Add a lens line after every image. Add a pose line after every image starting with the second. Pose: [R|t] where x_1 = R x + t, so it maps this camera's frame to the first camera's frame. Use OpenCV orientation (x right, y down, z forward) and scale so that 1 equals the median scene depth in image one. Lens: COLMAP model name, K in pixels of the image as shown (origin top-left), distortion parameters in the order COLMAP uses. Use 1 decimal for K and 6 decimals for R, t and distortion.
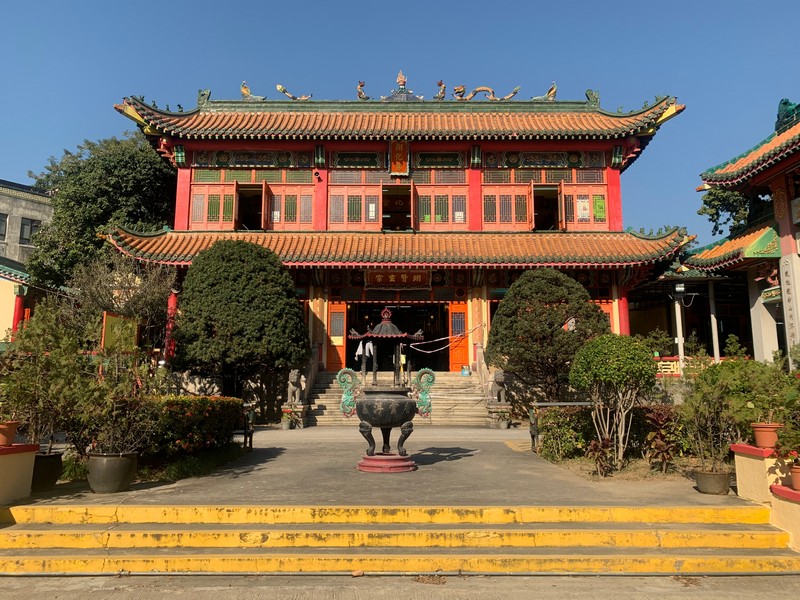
lens RADIAL K [[612.5, 0, 392.2], [0, 612.5, 302.6], [0, 0, 1]] dist [0.052720, -0.059252]
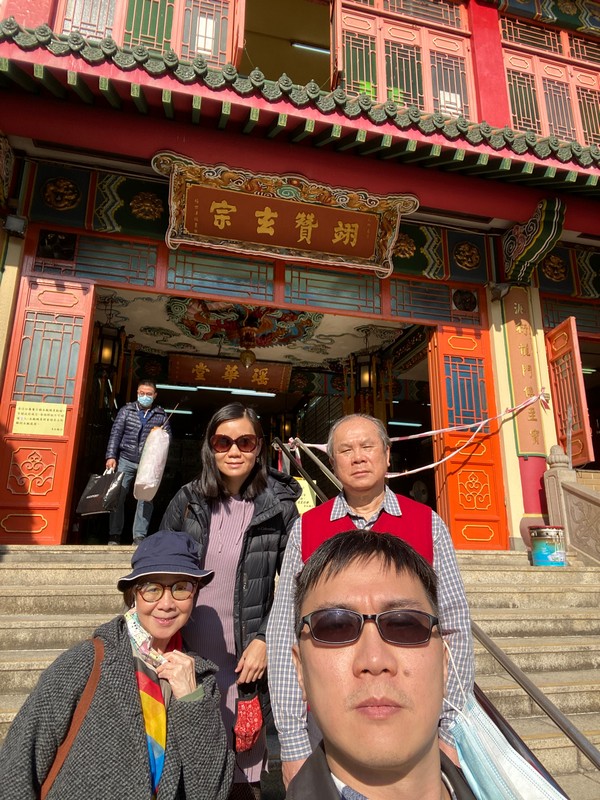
lens RADIAL K [[540.0, 0, 299.1], [0, 540.0, 401.2], [0, 0, 1]] dist [0.009543, 0.001252]
pose [[0.966936, 0.074942, 0.243761, -0.041865], [-0.045544, 0.991226, -0.124083, 0.078223], [-0.250921, 0.108879, 0.961865, 0.757473]]
